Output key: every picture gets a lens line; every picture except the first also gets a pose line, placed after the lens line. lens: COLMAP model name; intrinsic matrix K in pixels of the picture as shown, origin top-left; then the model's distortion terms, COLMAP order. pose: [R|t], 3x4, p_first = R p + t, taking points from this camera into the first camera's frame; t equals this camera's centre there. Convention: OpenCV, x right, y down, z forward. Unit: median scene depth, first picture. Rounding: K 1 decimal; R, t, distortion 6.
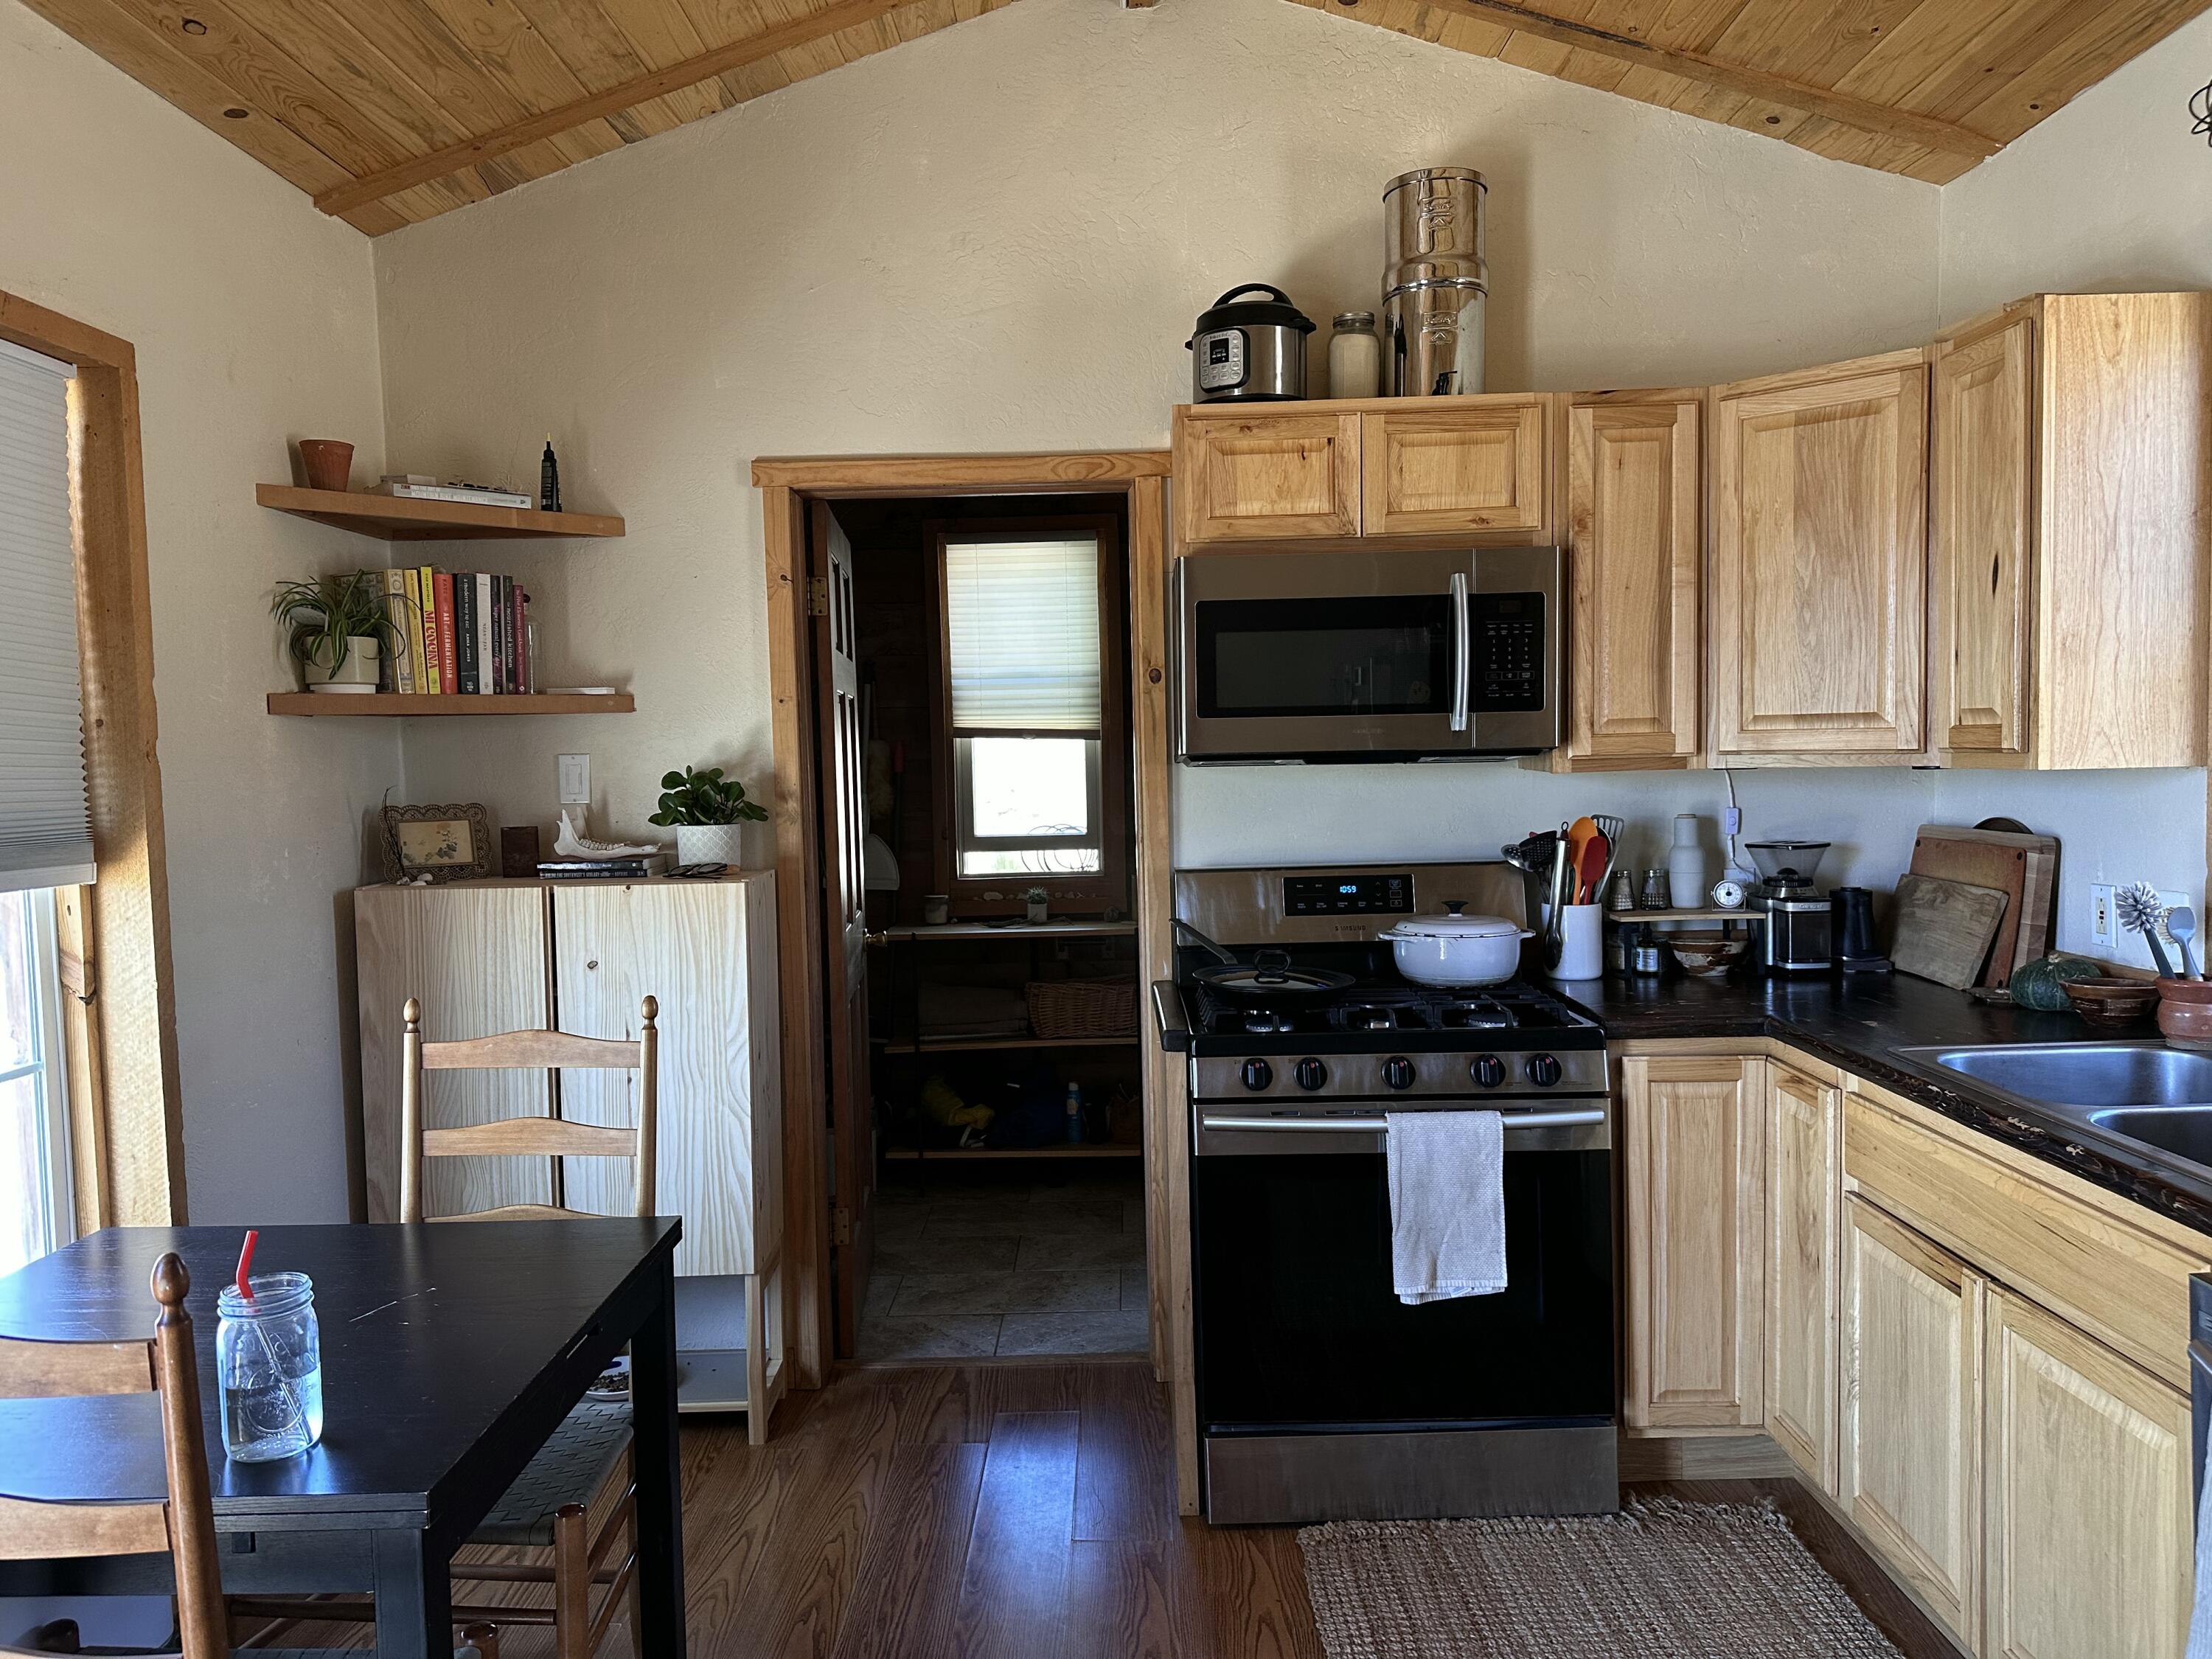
lens RADIAL K [[1553.6, 0, 1097.7], [0, 1553.6, 831.4], [0, 0, 1]] dist [0.067488, -0.075264]
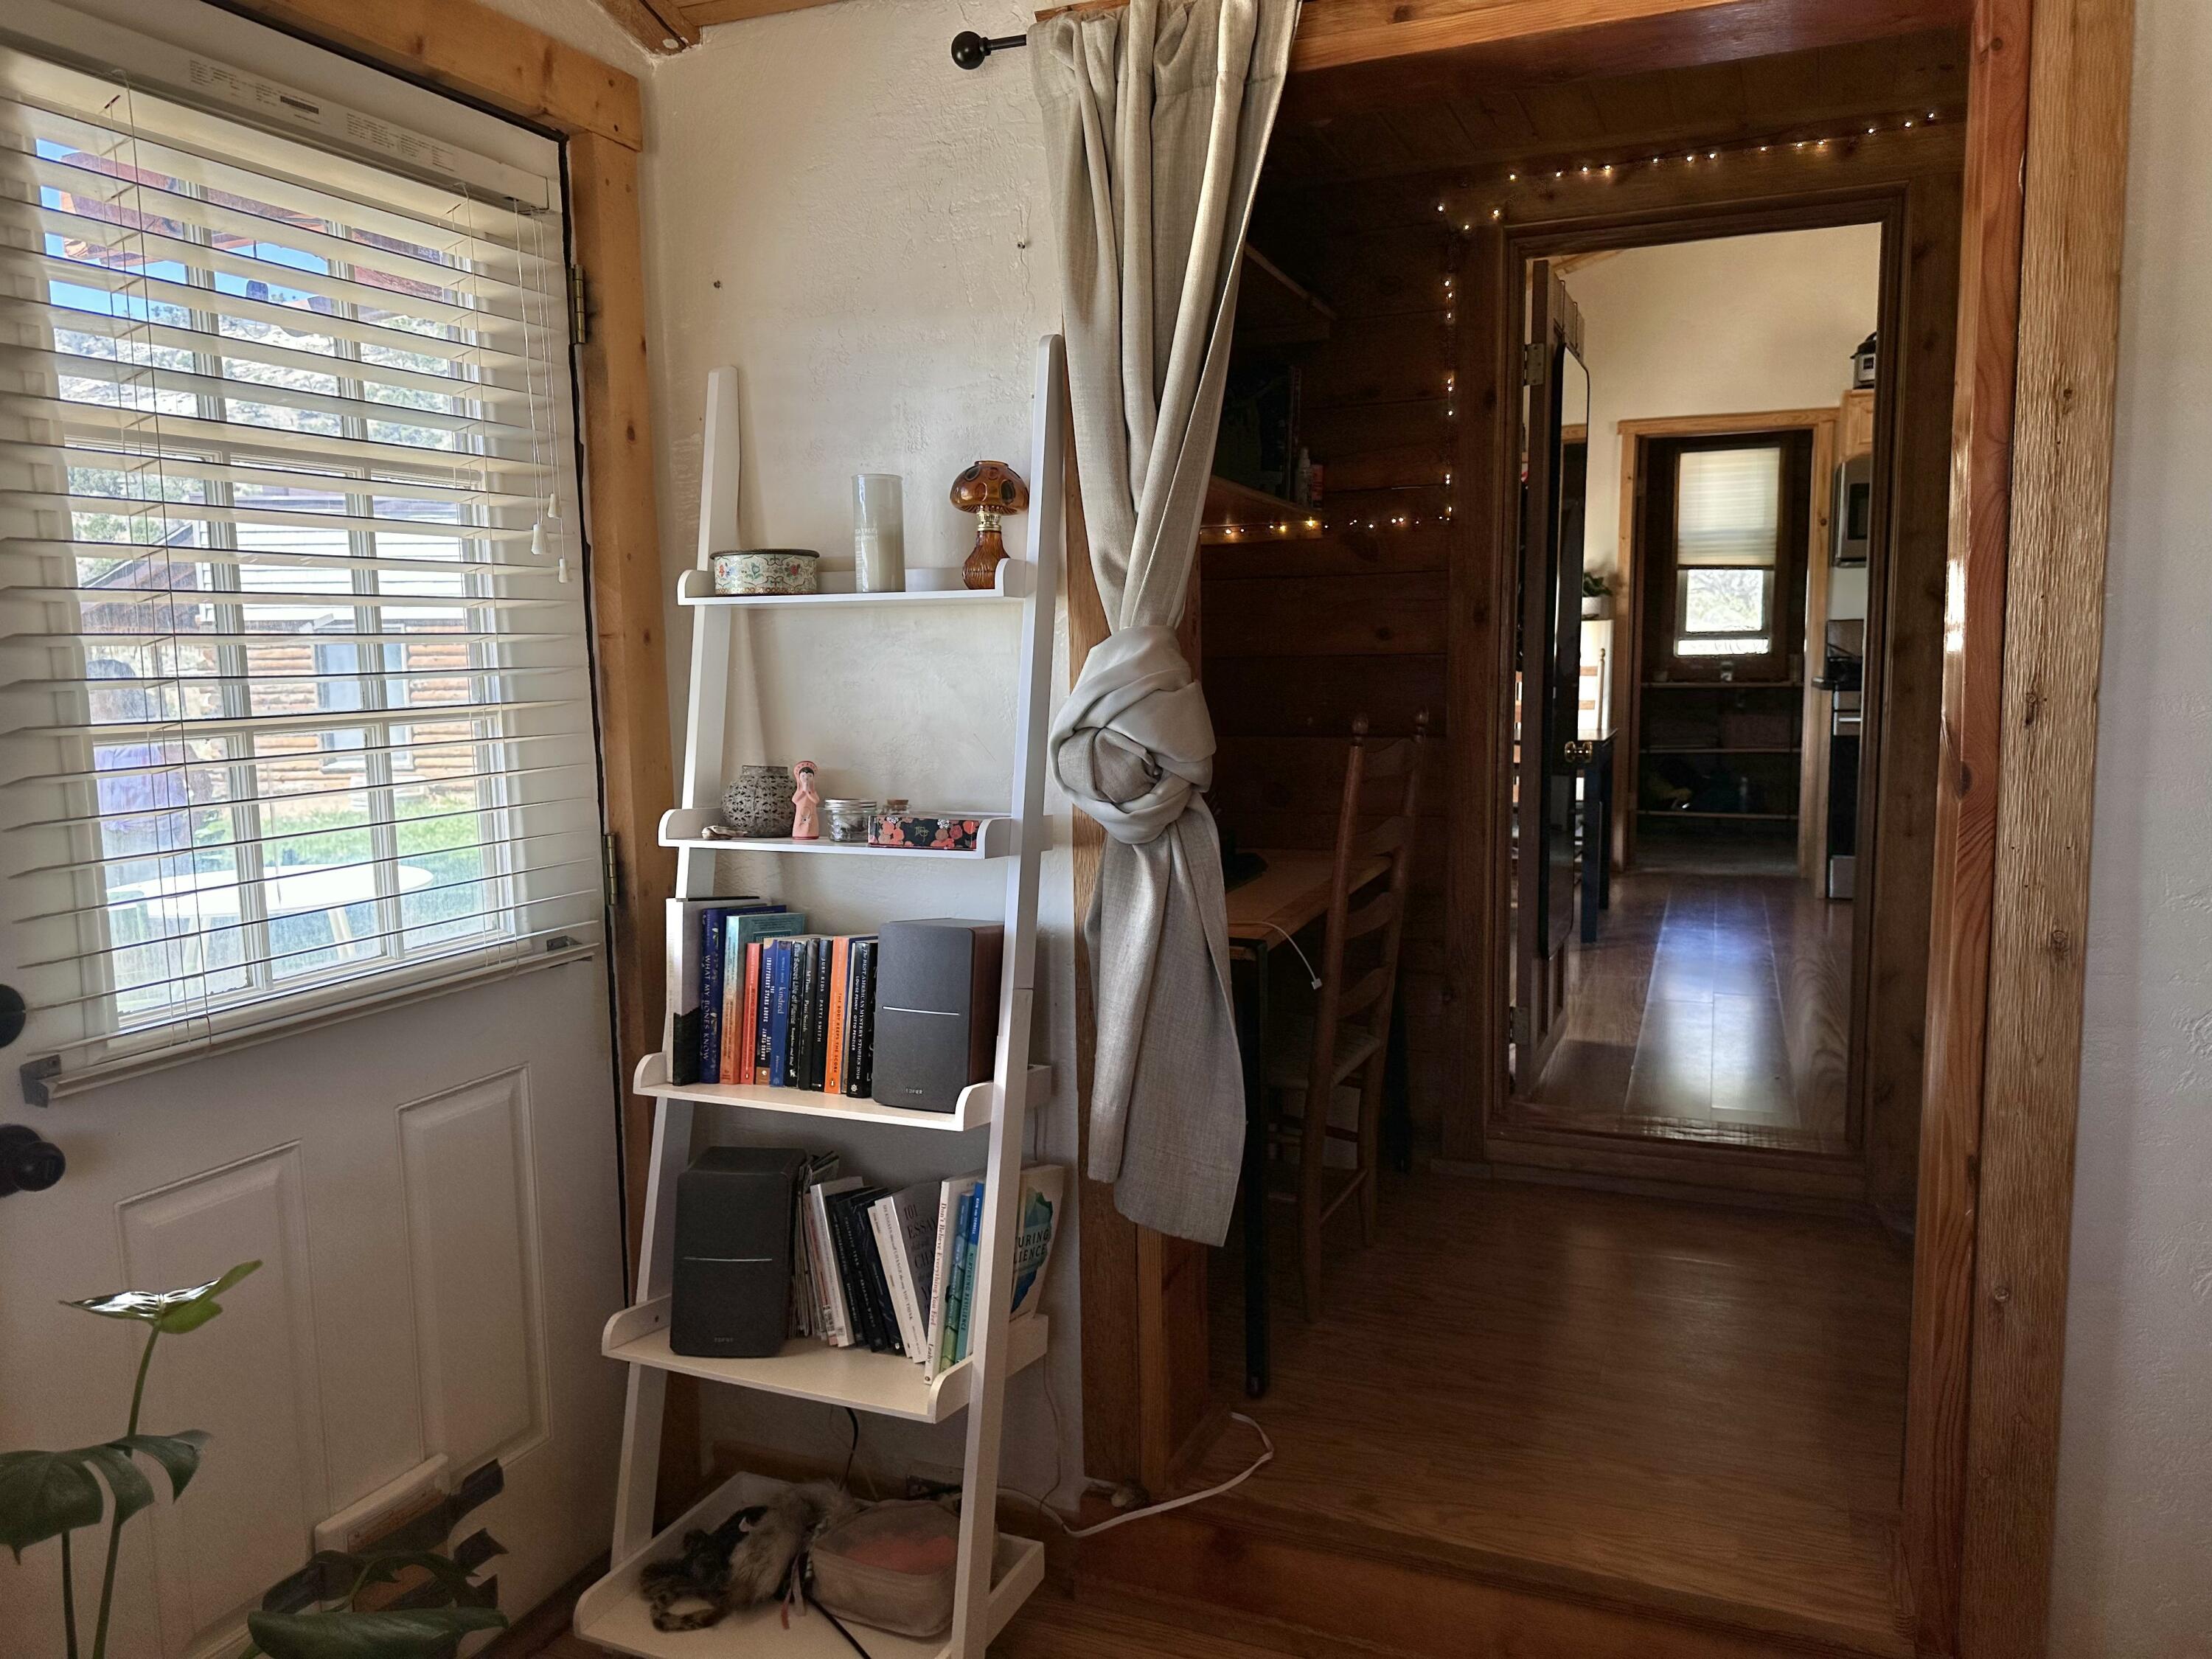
lens RADIAL K [[1553.6, 0, 1110.7], [0, 1553.6, 813.2], [0, 0, 1]] dist [0.067488, -0.075264]
pose [[0.936034, 0.050255, -0.348302, -0.066441], [-0.030398, 0.997598, 0.062247, 0.119137], [0.350594, -0.047677, 0.935313, -0.835374]]
